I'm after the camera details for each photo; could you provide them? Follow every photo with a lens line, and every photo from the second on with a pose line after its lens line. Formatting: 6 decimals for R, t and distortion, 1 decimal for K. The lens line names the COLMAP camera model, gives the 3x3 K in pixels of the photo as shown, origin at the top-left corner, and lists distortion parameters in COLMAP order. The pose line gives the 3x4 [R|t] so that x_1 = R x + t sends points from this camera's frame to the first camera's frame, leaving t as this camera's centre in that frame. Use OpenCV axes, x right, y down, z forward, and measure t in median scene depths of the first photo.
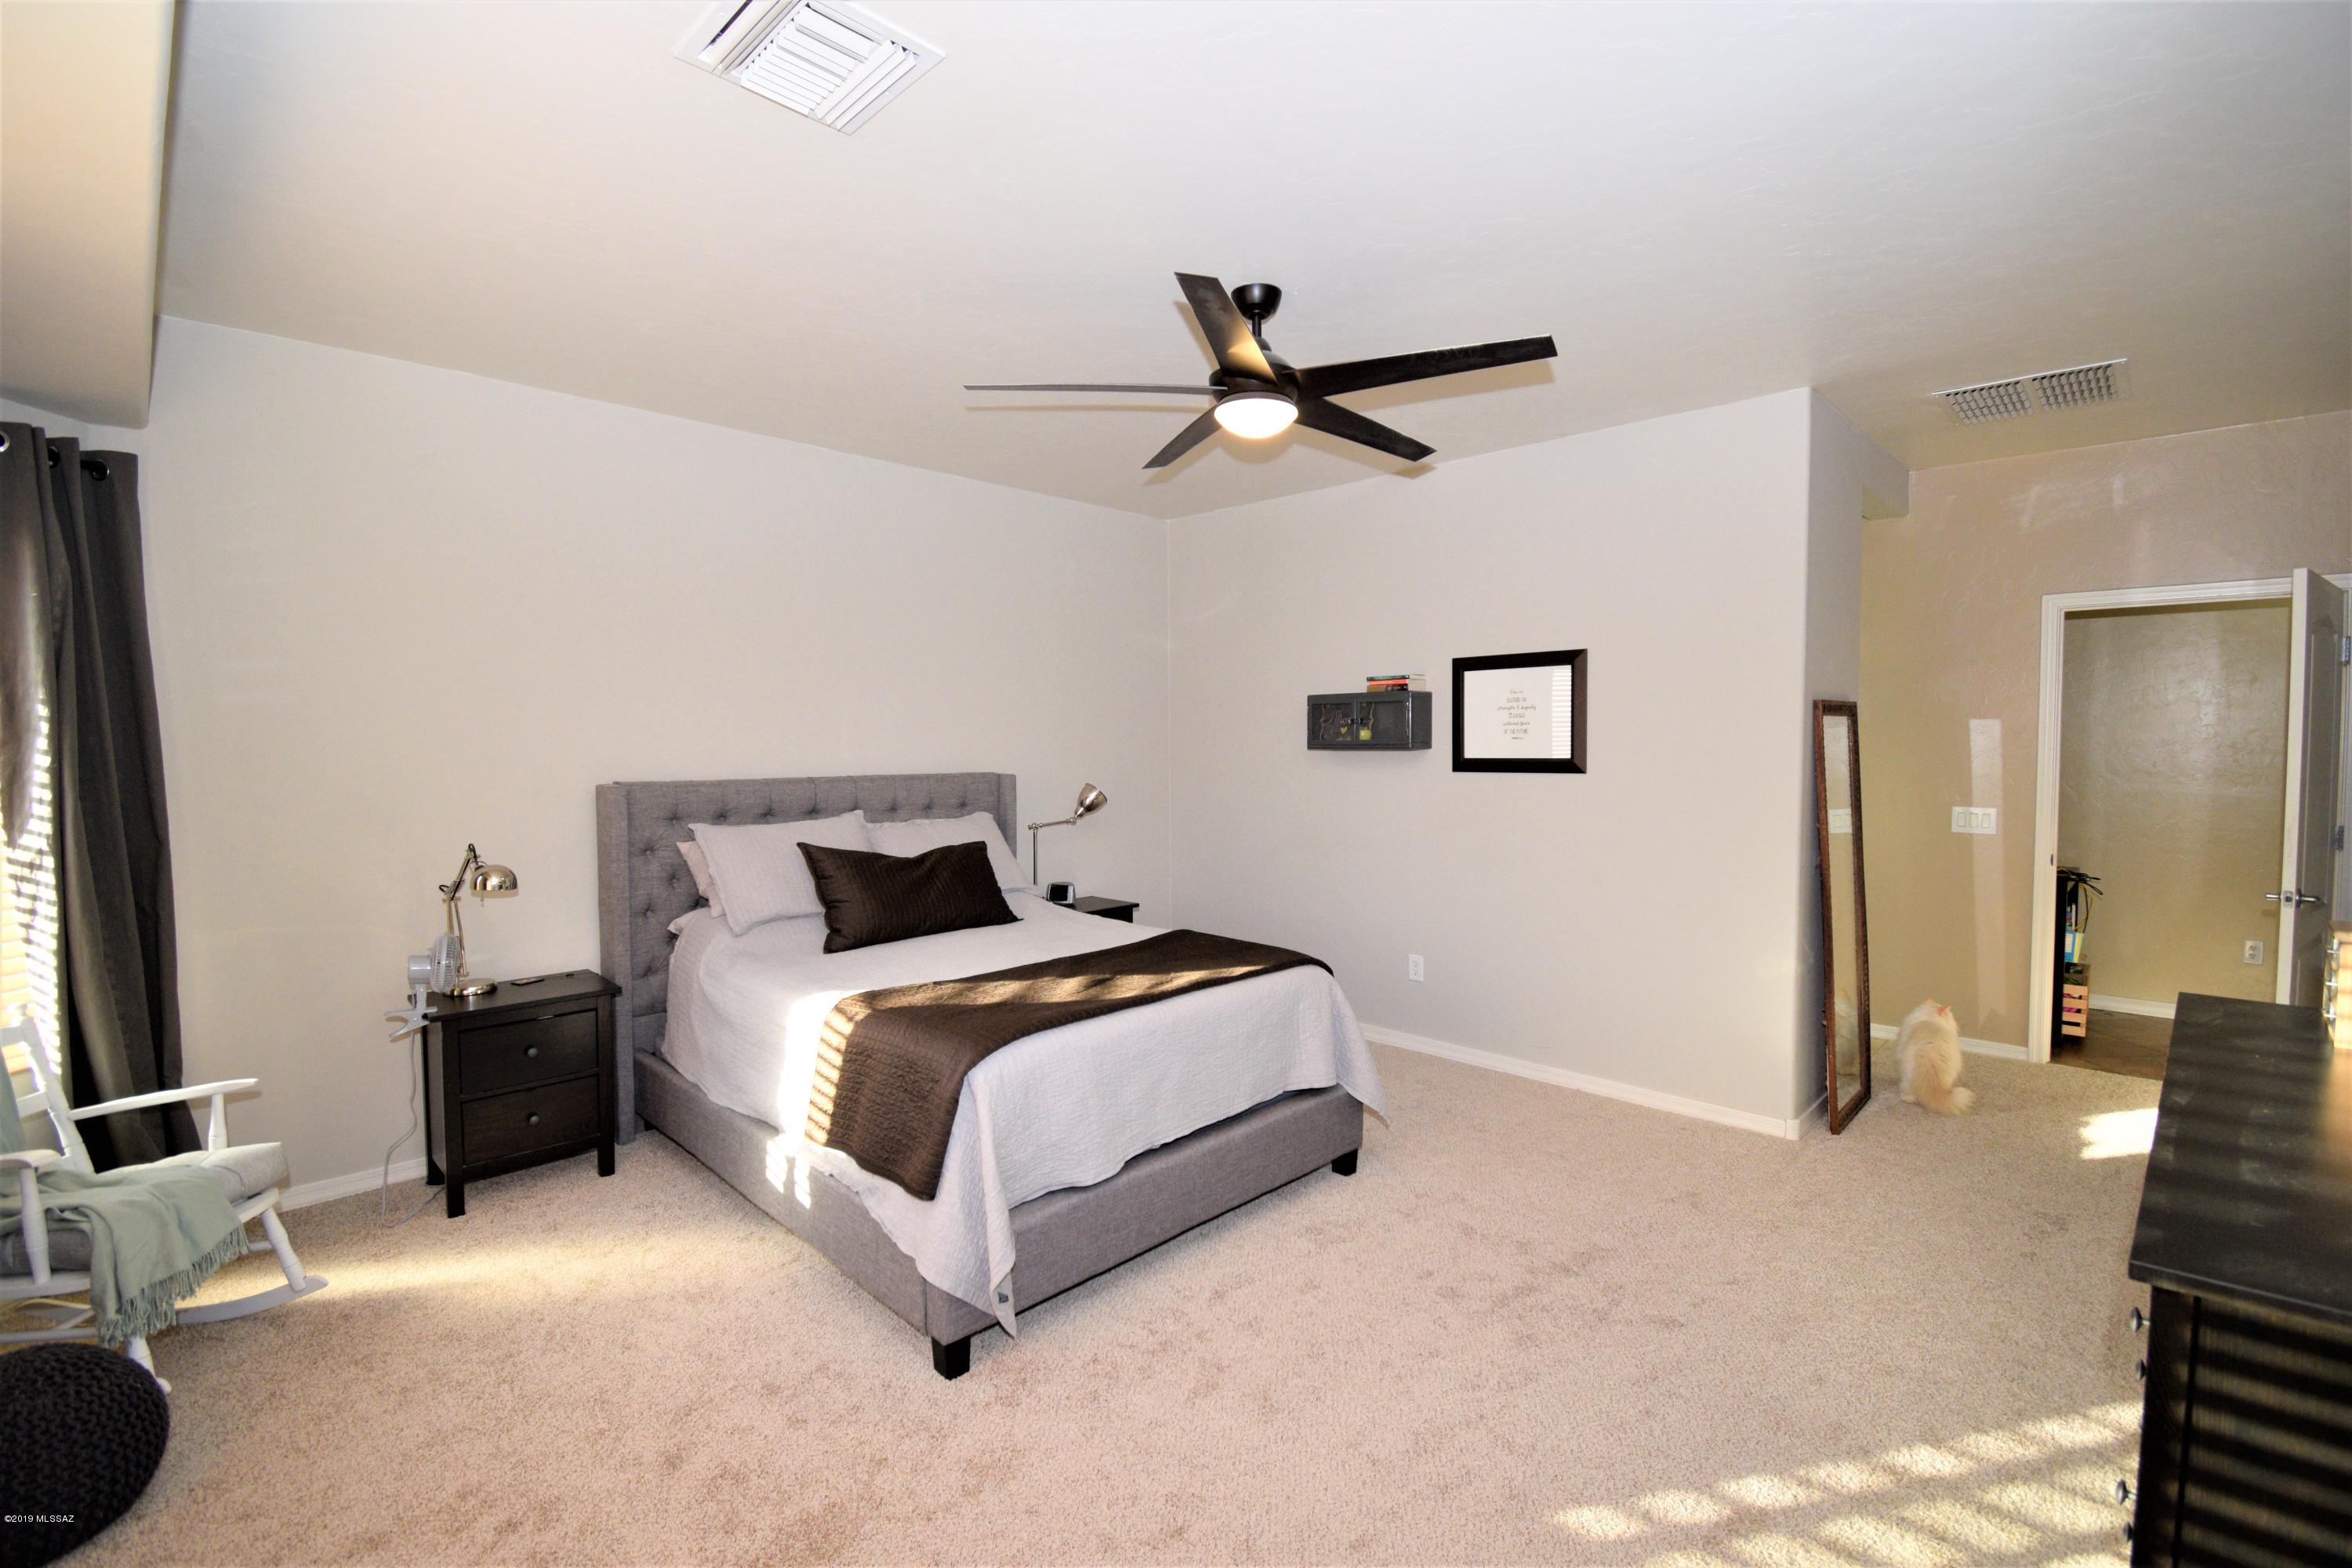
lens RADIAL K [[1074.9, 0, 1176.0], [0, 1074.9, 784.0], [0, 0, 1]] dist [0.000954, 0.000047]
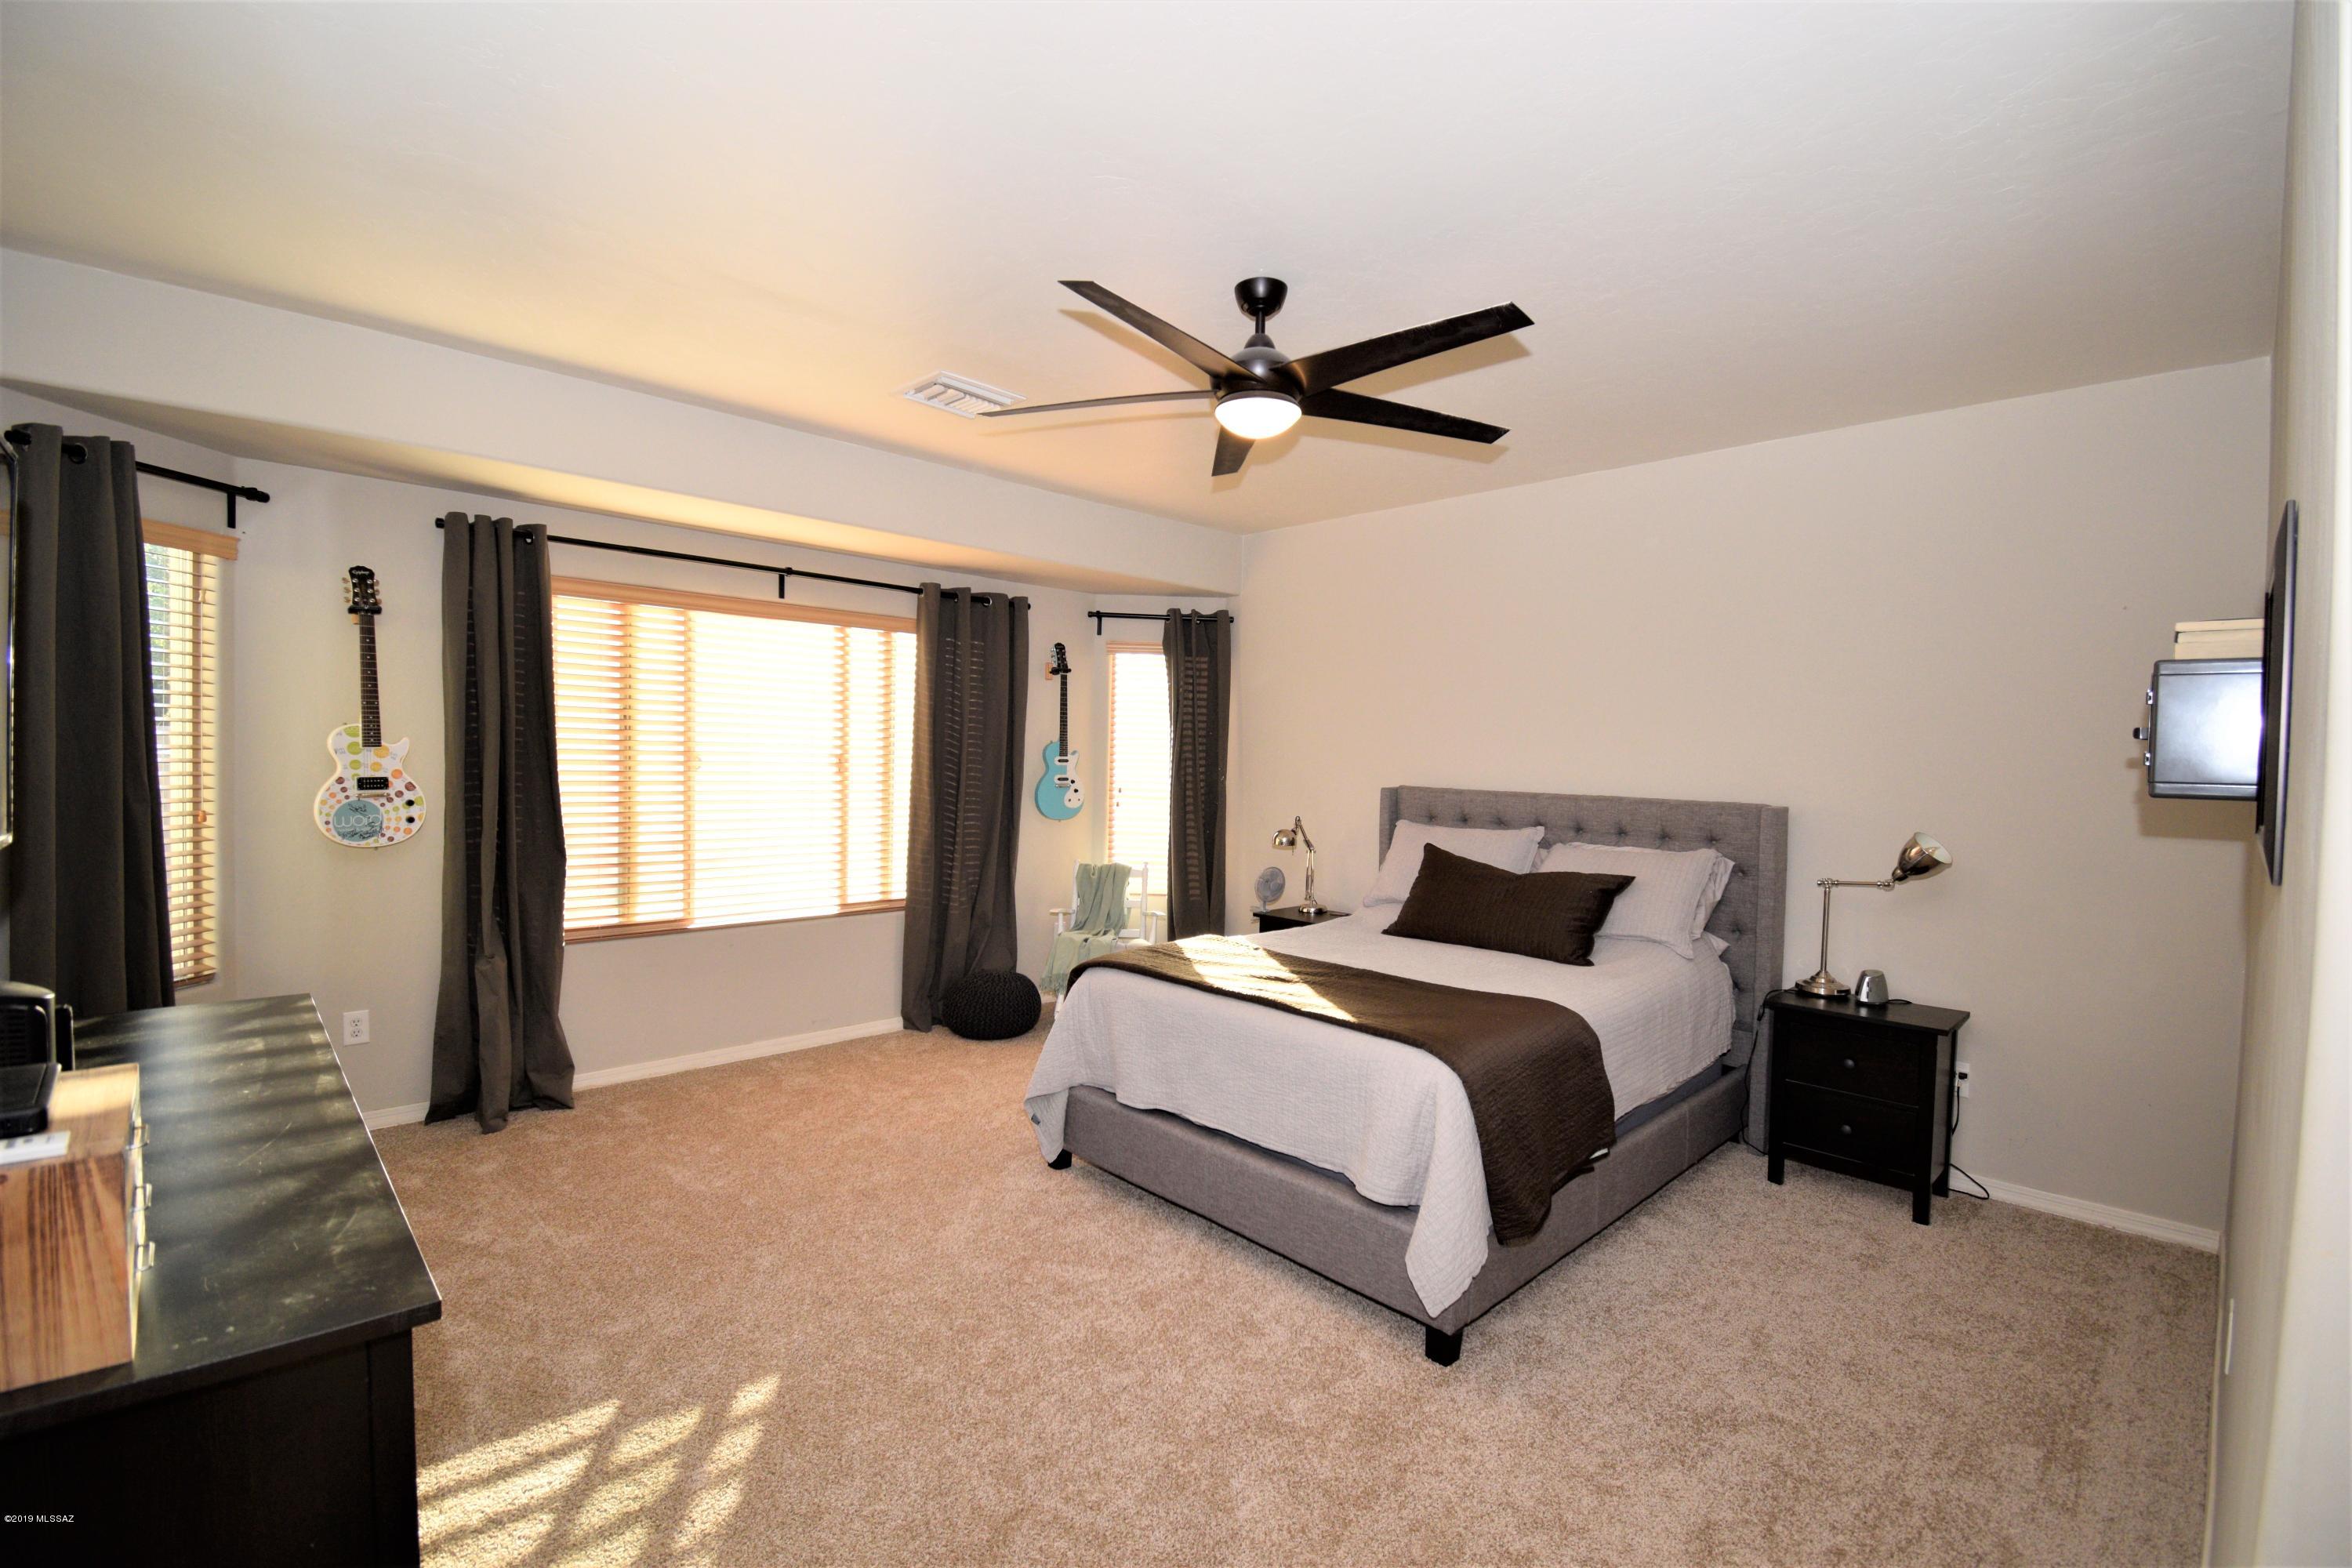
lens RADIAL K [[1074.0, 0, 1176.0], [0, 1074.0, 784.0], [0, 0, 1]] dist [-0.041044, 0.000015]
pose [[-0.022616, 0.047718, -0.998605, 0.761780], [-0.060649, 0.996955, 0.049013, -0.047149], [0.997903, 0.061673, -0.019653, 0.690508]]
